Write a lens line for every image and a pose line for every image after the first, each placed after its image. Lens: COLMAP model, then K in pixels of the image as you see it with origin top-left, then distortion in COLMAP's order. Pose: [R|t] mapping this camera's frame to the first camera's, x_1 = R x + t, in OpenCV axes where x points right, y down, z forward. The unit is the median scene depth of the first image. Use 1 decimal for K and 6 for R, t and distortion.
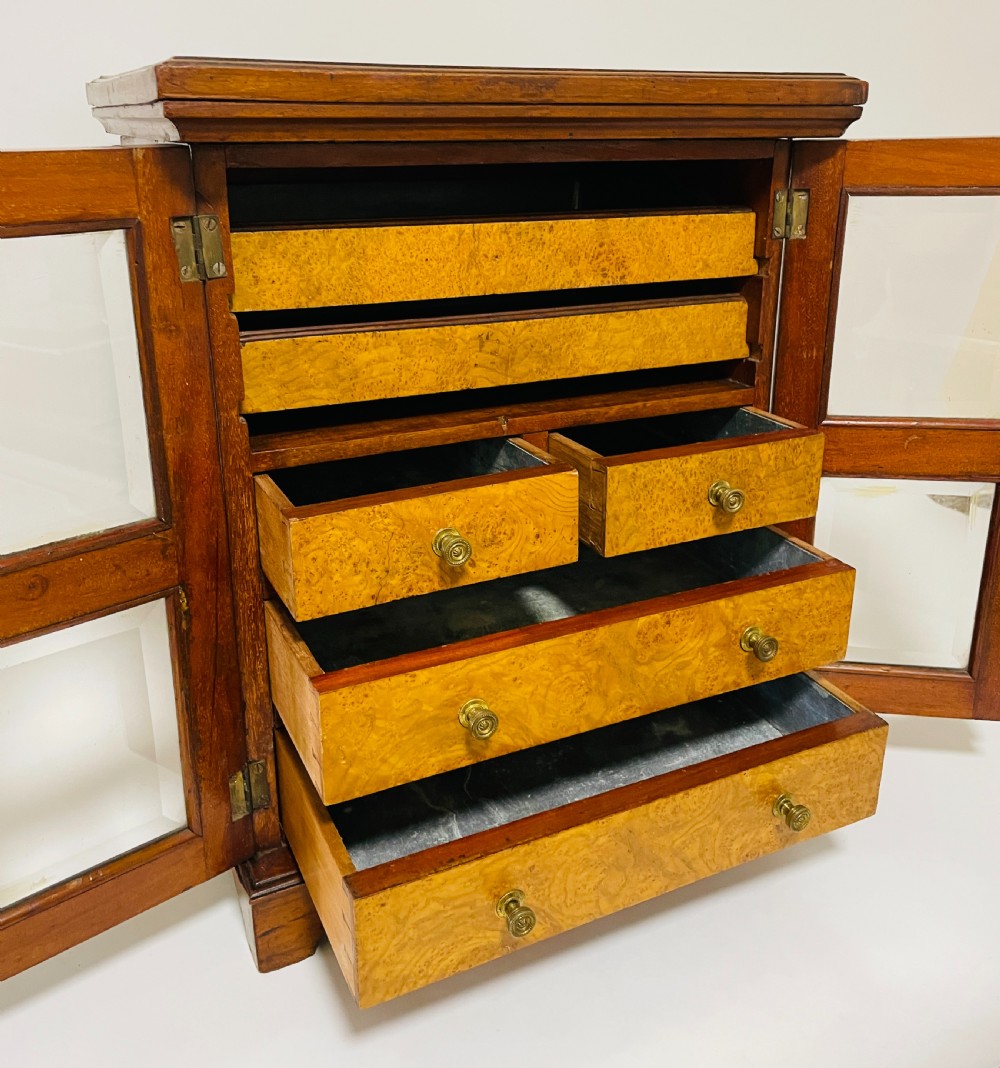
lens RADIAL K [[984.4, 0, 481.8], [0, 984.4, 493.2], [0, 0, 1]] dist [0.029648, -0.125193]
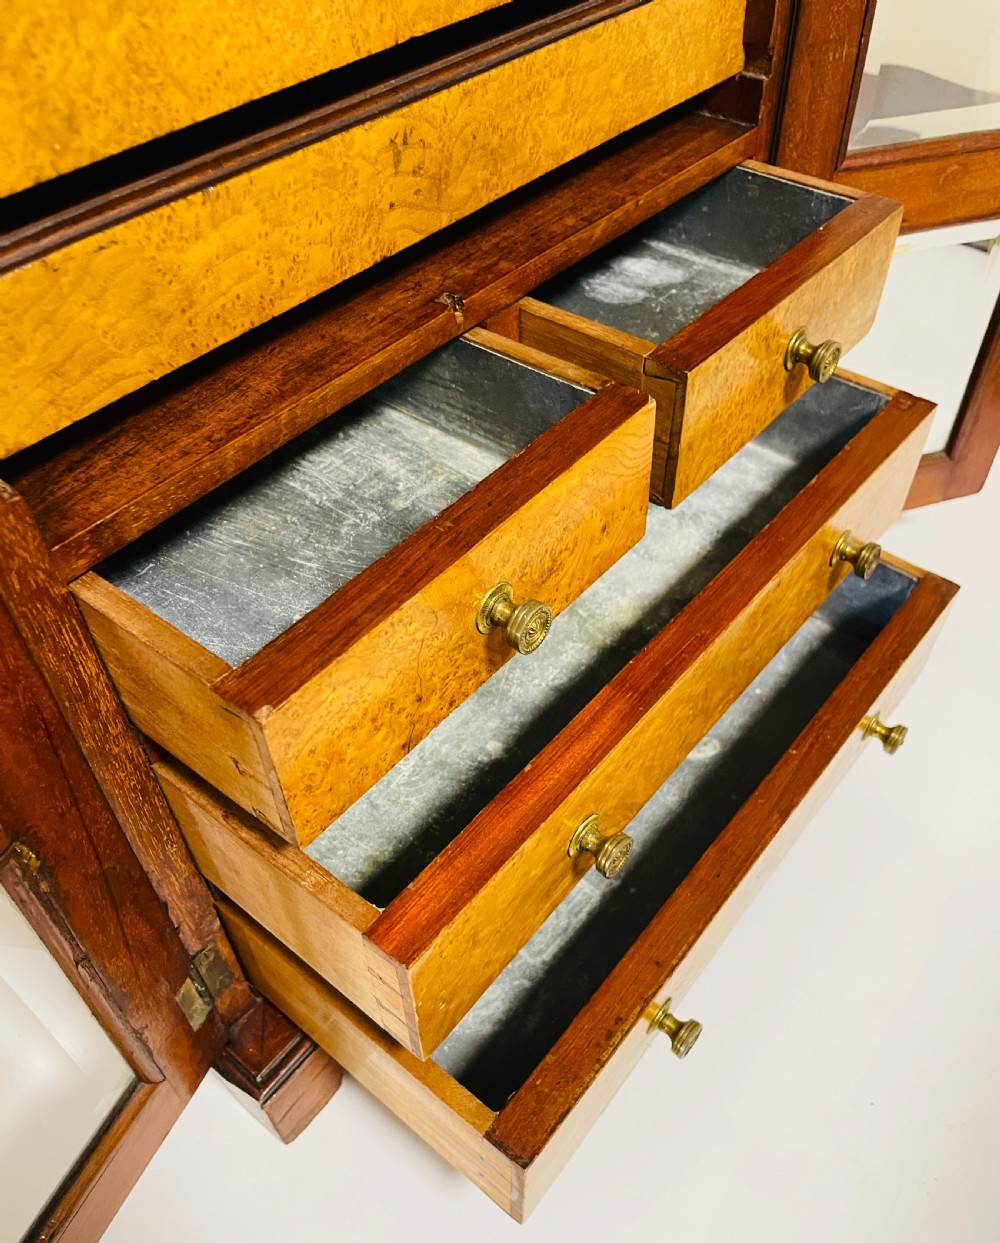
lens RADIAL K [[998.4, 0, 500.3], [0, 998.4, 691.5], [0, 0, 1]] dist [0.048731, -0.089794]
pose [[0.901620, -0.335688, 0.272755, -0.177024], [0.165254, 0.850113, 0.499999, -0.165934], [-0.399716, -0.405736, 0.821952, 0.461071]]
